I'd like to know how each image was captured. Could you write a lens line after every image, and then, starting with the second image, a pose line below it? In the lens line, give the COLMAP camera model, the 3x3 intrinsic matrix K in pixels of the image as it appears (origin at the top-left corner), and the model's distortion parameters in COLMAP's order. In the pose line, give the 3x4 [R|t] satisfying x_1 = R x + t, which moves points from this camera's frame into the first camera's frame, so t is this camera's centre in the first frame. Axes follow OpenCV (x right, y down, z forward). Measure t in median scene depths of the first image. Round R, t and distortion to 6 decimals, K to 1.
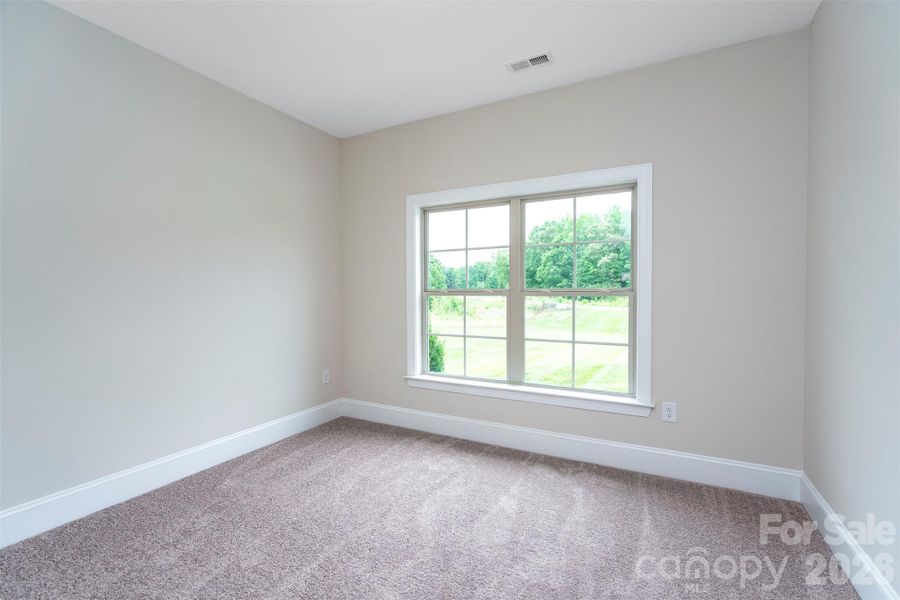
lens RADIAL K [[408.0, 0, 451.8], [0, 408.0, 297.5], [0, 0, 1]] dist [-0.000671, 0.000932]
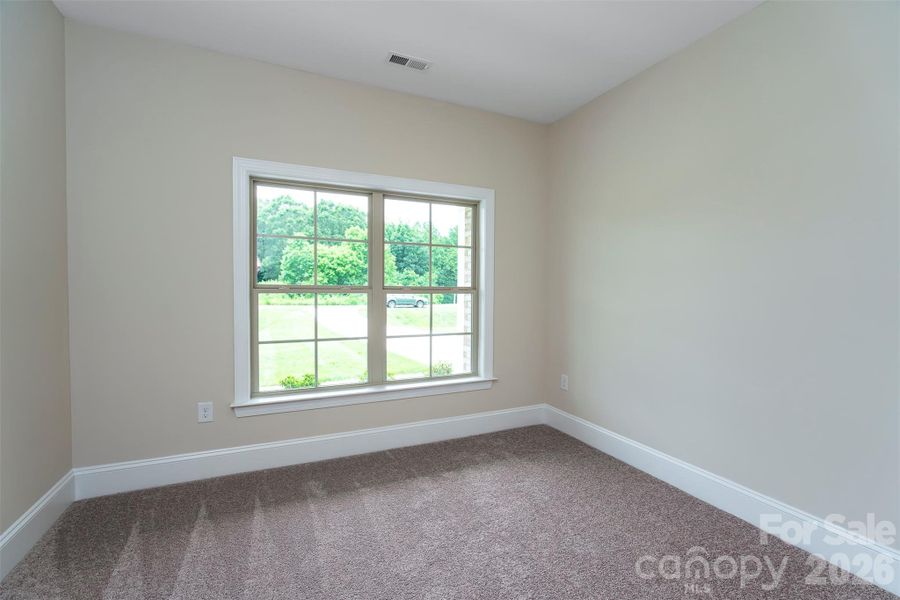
lens RADIAL K [[408.0, 0, 480.6], [0, 408.0, 289.2], [0, 0, 1]] dist [-0.000671, 0.000932]
pose [[0.586994, 0.003619, 0.809583, -0.486836], [-0.000513, 0.999991, -0.004098, -0.009462], [-0.809591, 0.001991, 0.586991, 0.239352]]
